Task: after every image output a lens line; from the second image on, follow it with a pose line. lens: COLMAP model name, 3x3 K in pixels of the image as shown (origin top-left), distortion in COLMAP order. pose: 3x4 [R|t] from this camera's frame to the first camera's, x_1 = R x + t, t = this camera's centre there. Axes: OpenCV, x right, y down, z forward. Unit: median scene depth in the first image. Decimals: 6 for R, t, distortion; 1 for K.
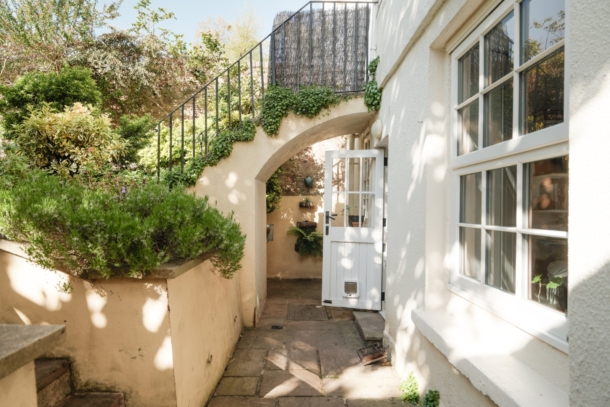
lens RADIAL K [[353.4, 0, 305.0], [0, 353.4, 203.5], [0, 0, 1]] dist [0.000033, -0.000008]
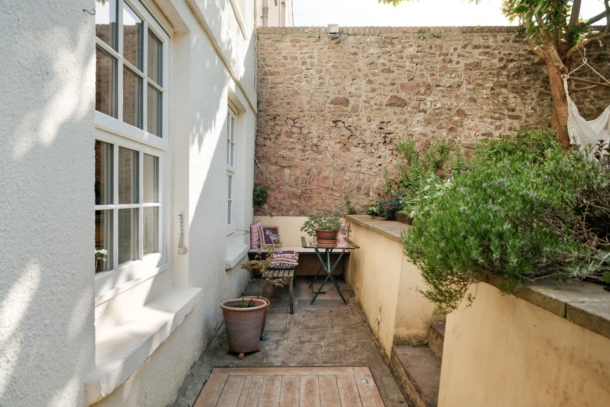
lens RADIAL K [[417.1, 0, 305.0], [0, 417.1, 203.5], [0, 0, 1]] dist [-0.000933, -0.000797]
pose [[-0.999884, -0.012213, 0.009111, 0.004624], [-0.012173, 0.999916, 0.004359, 0.045299], [-0.009164, 0.004247, -0.999949, 1.995279]]
